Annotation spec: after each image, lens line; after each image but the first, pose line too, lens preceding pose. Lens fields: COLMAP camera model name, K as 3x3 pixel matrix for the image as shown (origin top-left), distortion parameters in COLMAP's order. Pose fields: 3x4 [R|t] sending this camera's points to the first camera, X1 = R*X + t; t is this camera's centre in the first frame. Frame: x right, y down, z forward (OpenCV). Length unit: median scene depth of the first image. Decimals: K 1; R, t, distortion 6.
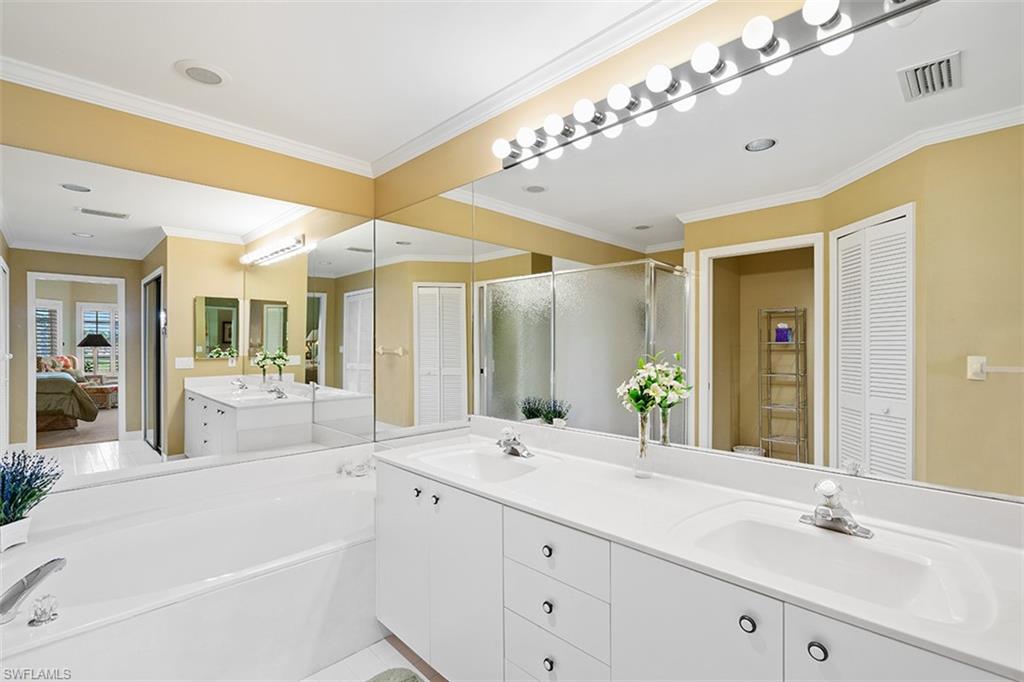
lens RADIAL K [[467.8, 0, 511.6], [0, 467.8, 343.3], [0, 0, 1]] dist [-0.008065, 0.003781]
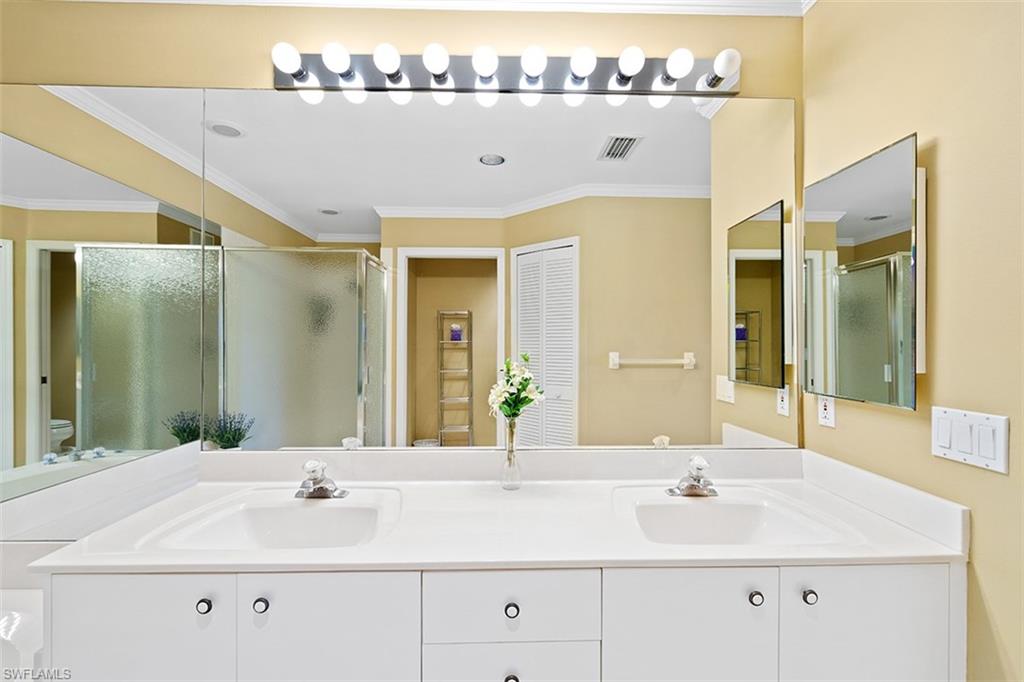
lens RADIAL K [[467.8, 0, 510.7], [0, 467.8, 338.5], [0, 0, 1]] dist [-0.008065, 0.003781]
pose [[0.682628, 0.012840, 0.730653, -0.164585], [-0.008268, 0.999917, -0.009847, 0.001367], [-0.730719, 0.000681, 0.682677, 0.160183]]
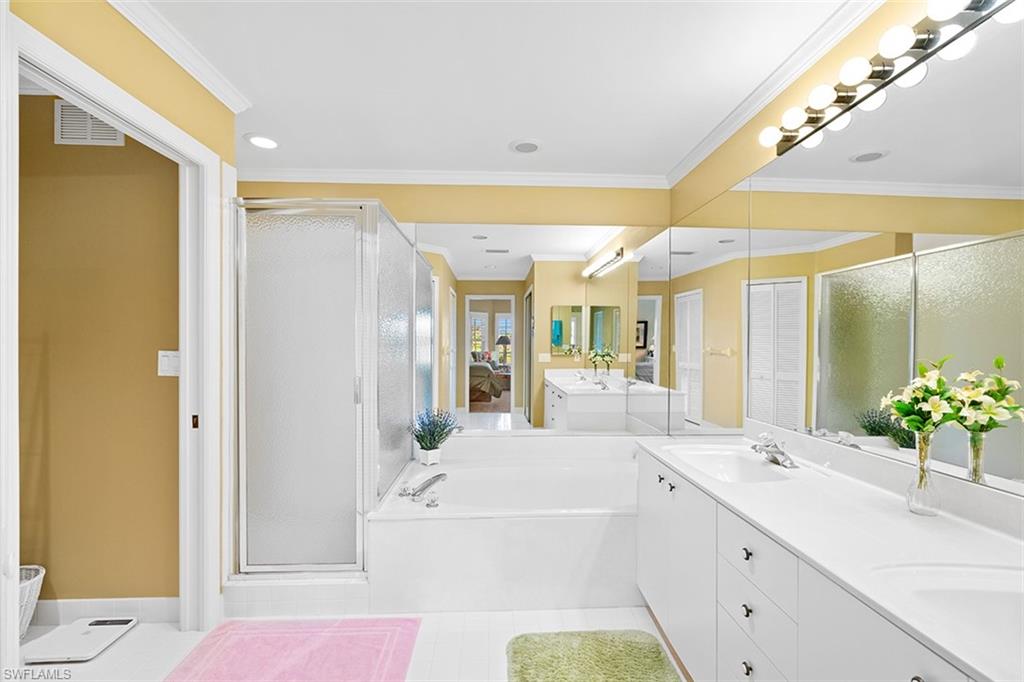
lens RADIAL K [[467.8, 0, 518.3], [0, 467.8, 343.6], [0, 0, 1]] dist [-0.008065, 0.003781]
pose [[0.743719, 0.005163, -0.668472, 0.131553], [-0.004646, 0.999986, 0.002554, -0.000317], [0.668476, 0.001206, 0.743733, -0.020107]]
